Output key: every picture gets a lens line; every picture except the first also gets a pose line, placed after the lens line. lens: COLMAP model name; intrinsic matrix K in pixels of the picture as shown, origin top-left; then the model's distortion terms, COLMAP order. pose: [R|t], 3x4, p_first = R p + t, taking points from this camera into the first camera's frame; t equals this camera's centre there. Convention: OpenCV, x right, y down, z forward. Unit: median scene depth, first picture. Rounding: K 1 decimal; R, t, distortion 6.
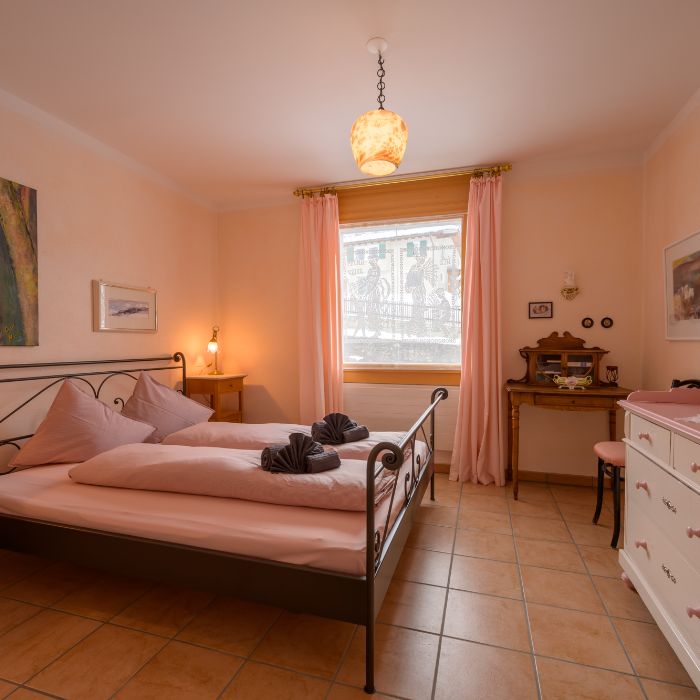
lens RADIAL K [[414.0, 0, 350.0], [0, 414.0, 350.0], [0, 0, 1]] dist [0.002030, 0.000264]
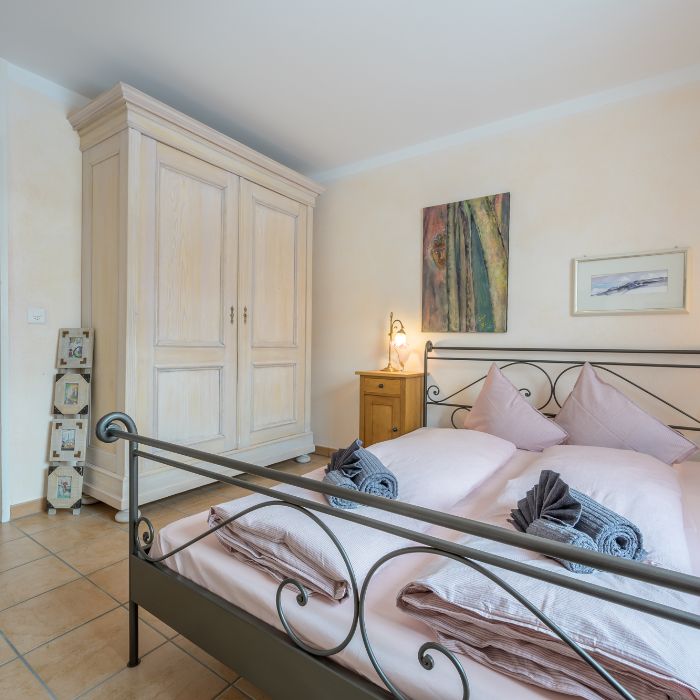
lens RADIAL K [[414.0, 0, 350.0], [0, 414.0, 350.0], [0, 0, 1]] dist [0.002030, 0.000264]
pose [[-0.294760, 0.015261, -0.955450, 0.448615], [-0.024594, 0.999420, 0.023551, 0.022819], [0.955255, 0.030441, -0.294213, 0.948982]]
